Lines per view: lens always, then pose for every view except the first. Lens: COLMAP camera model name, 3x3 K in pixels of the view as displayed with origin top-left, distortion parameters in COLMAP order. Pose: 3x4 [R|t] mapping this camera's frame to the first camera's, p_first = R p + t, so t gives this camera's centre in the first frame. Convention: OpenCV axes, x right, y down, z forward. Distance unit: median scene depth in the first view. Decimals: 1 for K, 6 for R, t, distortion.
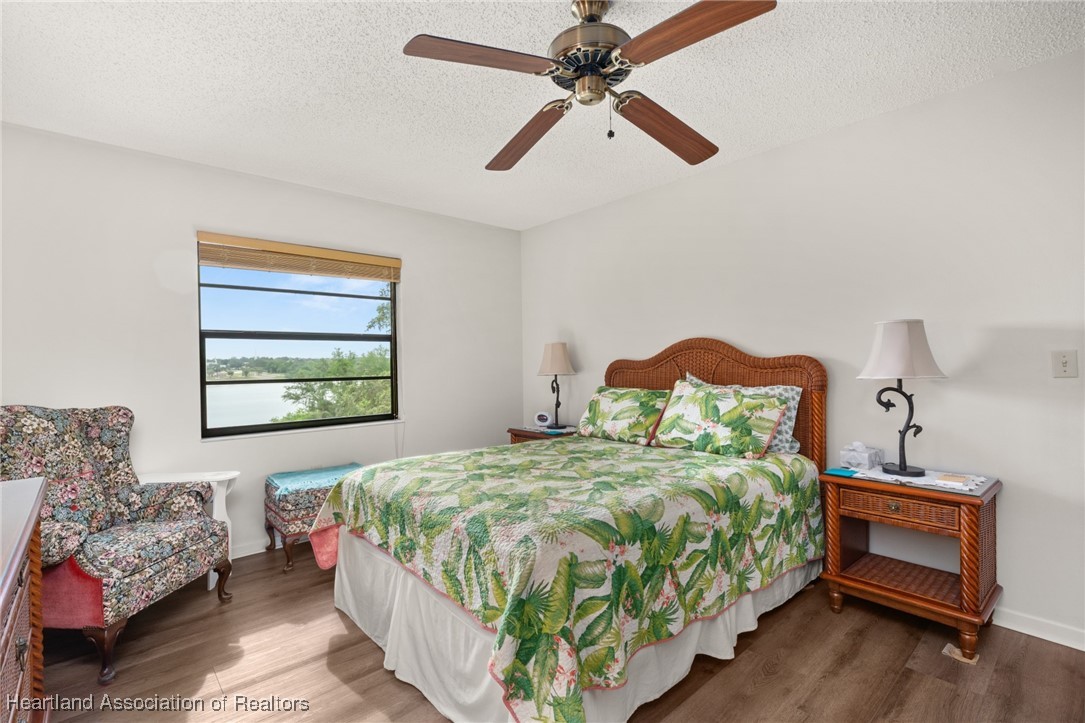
lens RADIAL K [[503.1, 0, 547.4], [0, 503.1, 378.5], [0, 0, 1]] dist [0.002536, 0.000356]
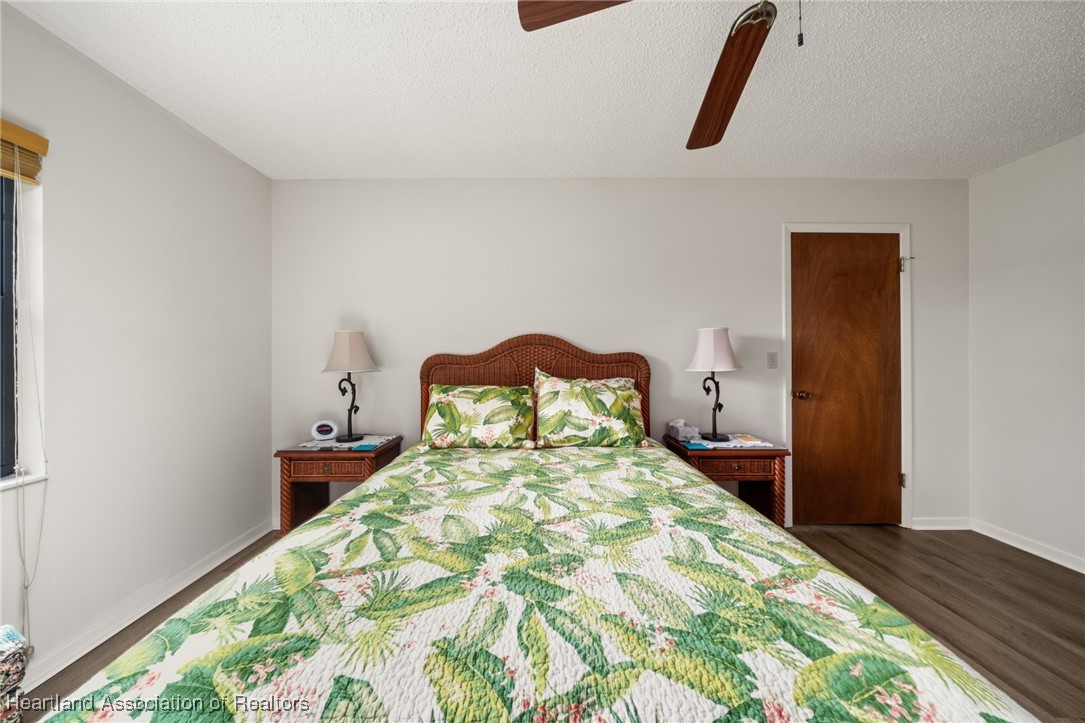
lens RADIAL K [[371.4, 0, 539.7], [0, 371.4, 362.6], [0, 0, 1]] dist [-0.006874, 0.000097]
pose [[0.671520, -0.002992, 0.740980, -0.295837], [0.016526, 0.999804, -0.010940, -0.014884], [-0.740802, 0.019592, 0.671437, 0.541103]]
